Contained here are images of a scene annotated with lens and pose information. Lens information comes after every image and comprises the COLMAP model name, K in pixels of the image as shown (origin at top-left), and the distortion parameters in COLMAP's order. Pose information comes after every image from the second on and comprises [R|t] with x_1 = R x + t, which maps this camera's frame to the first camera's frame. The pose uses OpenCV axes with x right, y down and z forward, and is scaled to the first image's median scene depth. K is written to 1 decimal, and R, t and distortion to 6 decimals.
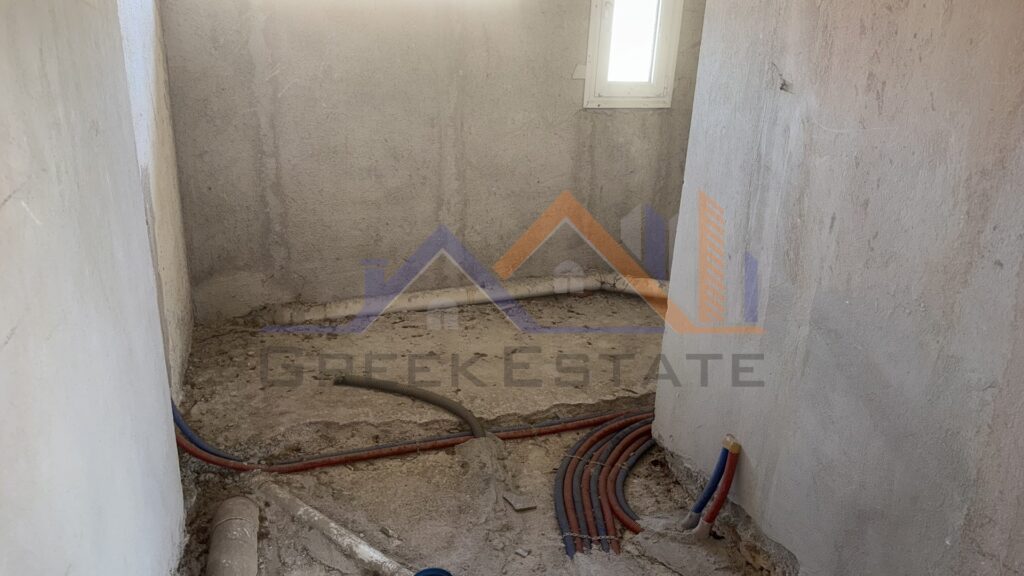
lens RADIAL K [[722.2, 0, 522.4], [0, 722.2, 283.8], [0, 0, 1]] dist [0.059946, -0.104229]
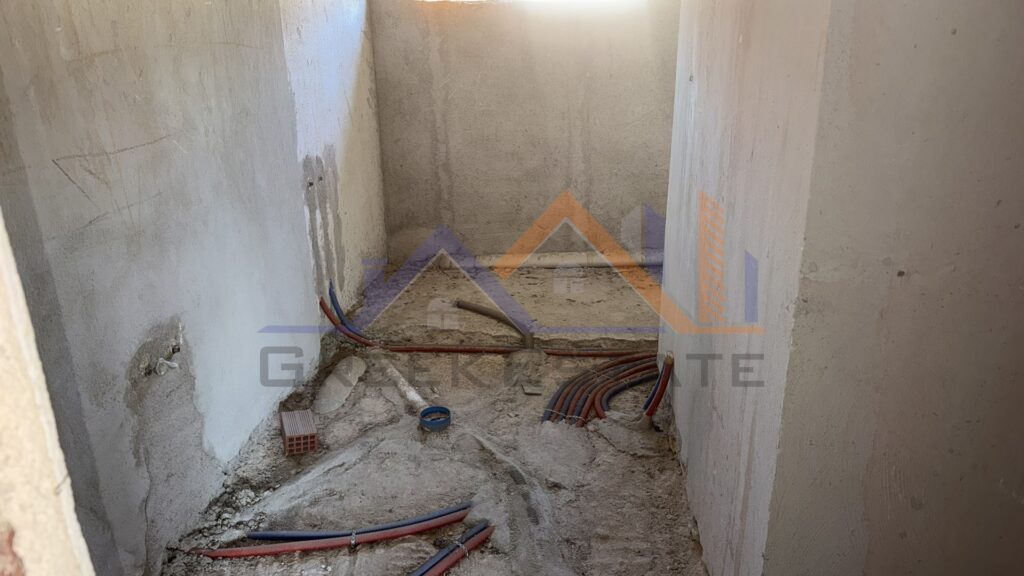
lens RADIAL K [[722.2, 0, 505.8], [0, 722.2, 294.2], [0, 0, 1]] dist [0.059946, -0.104229]
pose [[0.908457, 0.083879, -0.409475, 0.337897], [-0.080293, 0.996433, 0.025979, 0.061361], [0.410194, 0.009277, 0.911951, -0.181281]]
